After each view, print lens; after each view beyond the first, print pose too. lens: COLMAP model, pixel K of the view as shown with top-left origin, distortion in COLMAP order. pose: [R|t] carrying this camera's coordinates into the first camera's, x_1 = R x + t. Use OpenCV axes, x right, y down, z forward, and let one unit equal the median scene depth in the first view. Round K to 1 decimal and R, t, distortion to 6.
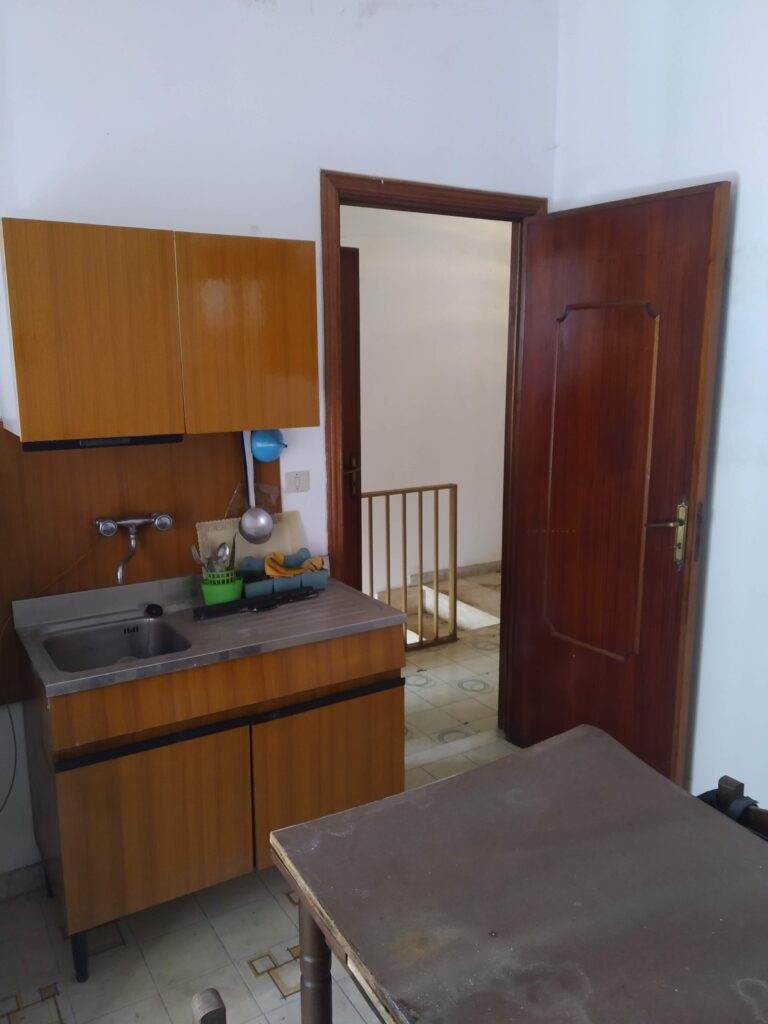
lens RADIAL K [[796.8, 0, 388.2], [0, 796.8, 517.8], [0, 0, 1]] dist [0.045768, -0.065901]
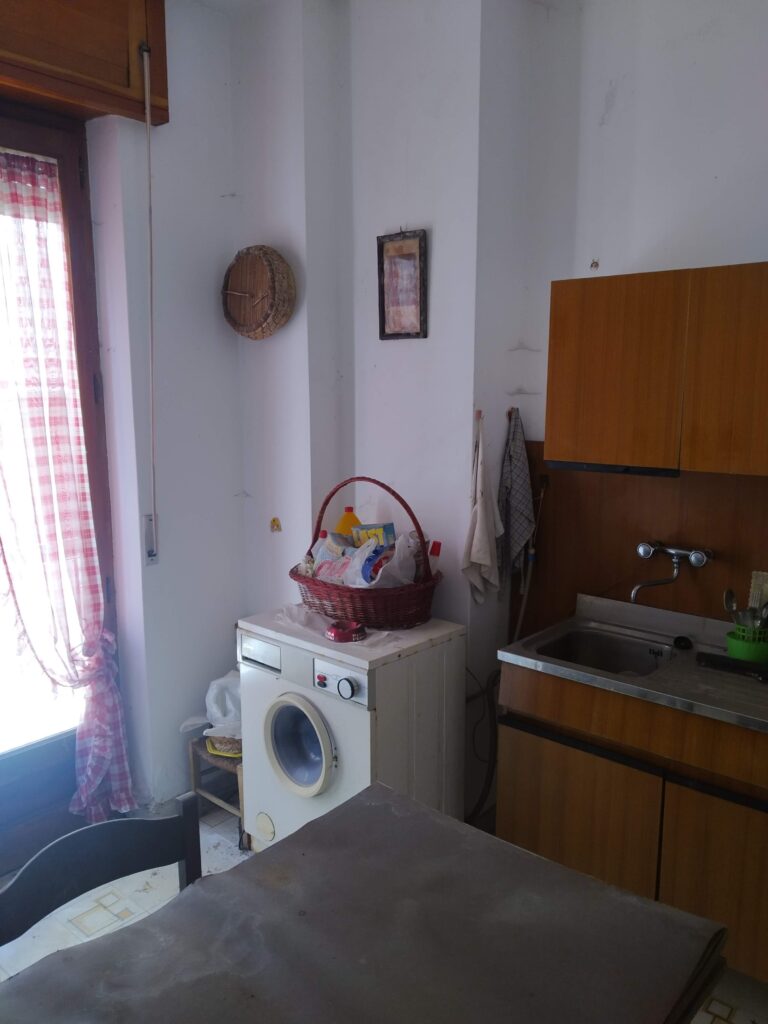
lens RADIAL K [[796.8, 0, 388.9], [0, 796.8, 509.1], [0, 0, 1]] dist [0.045768, -0.065901]
pose [[0.310858, 0.156324, -0.937513, 0.554014], [-0.198678, 0.975278, 0.096745, -0.078311], [0.929459, 0.156189, 0.334231, 0.321867]]
